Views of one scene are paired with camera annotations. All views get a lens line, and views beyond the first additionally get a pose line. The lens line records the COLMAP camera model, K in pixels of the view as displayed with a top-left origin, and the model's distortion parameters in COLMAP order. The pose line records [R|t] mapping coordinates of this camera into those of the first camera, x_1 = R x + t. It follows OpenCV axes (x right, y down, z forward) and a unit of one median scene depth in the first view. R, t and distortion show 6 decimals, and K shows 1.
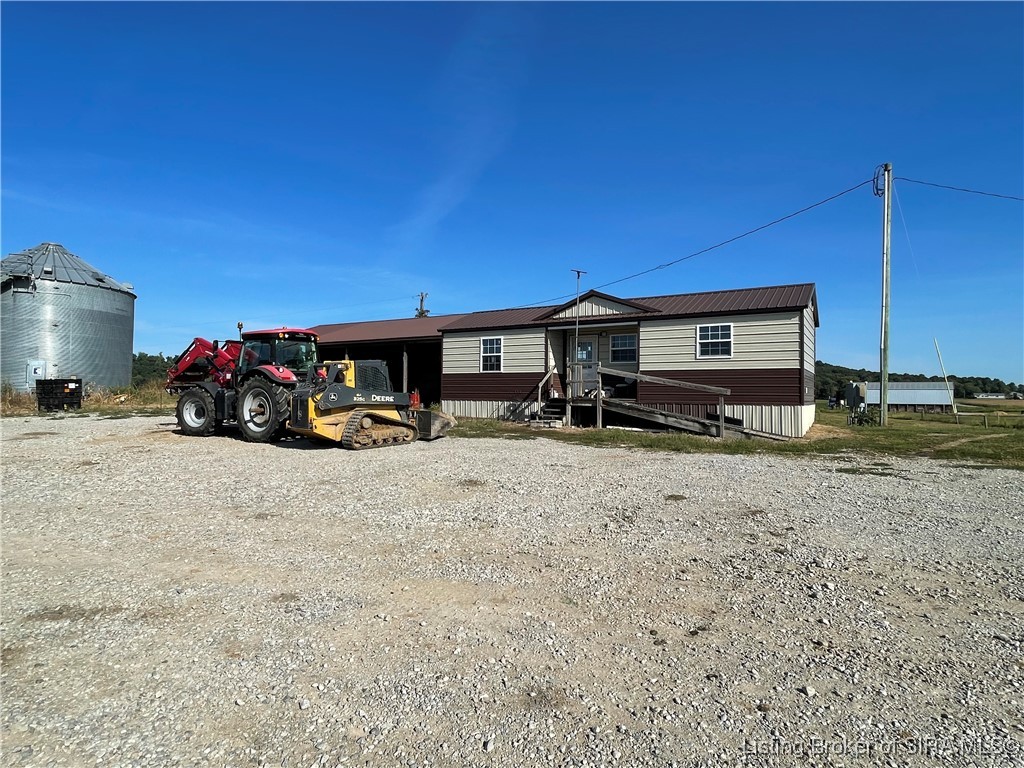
lens RADIAL K [[575.6, 0, 517.2], [0, 575.6, 380.7], [0, 0, 1]] dist [0.005159, 0.000729]
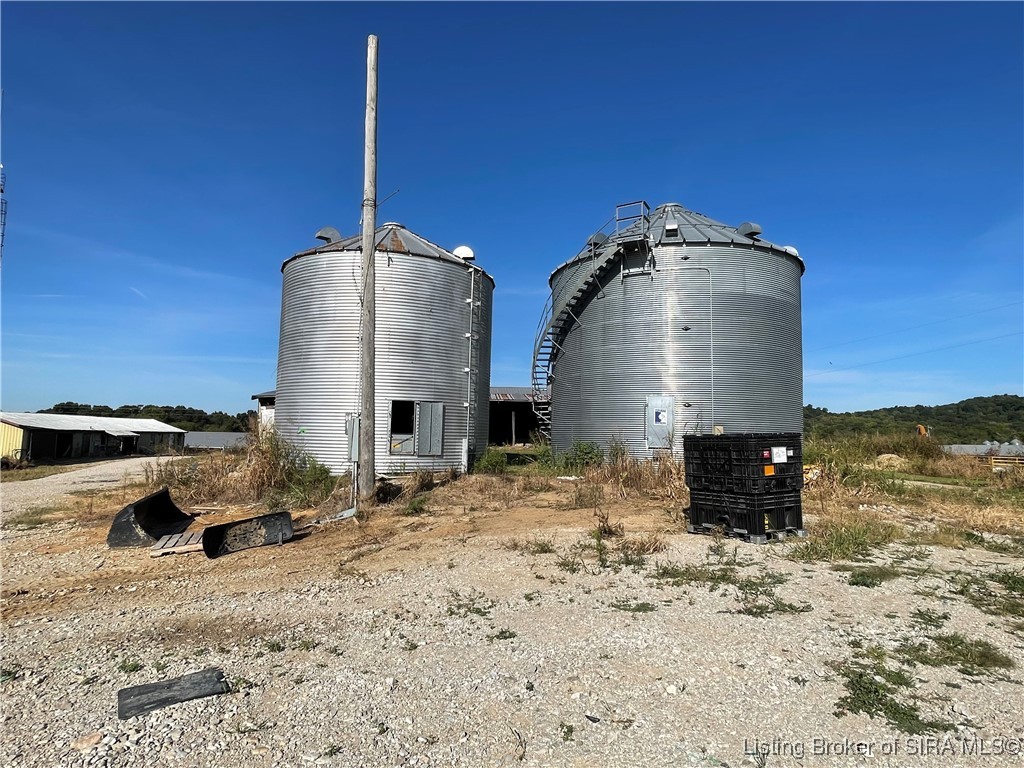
lens RADIAL K [[575.6, 0, 510.4], [0, 575.6, 384.7], [0, 0, 1]] dist [0.005159, 0.000729]
pose [[0.621660, -0.065773, -0.780521, -0.503512], [0.002952, 0.996658, -0.081635, -0.003338], [0.783282, 0.048445, 0.619777, 0.565356]]
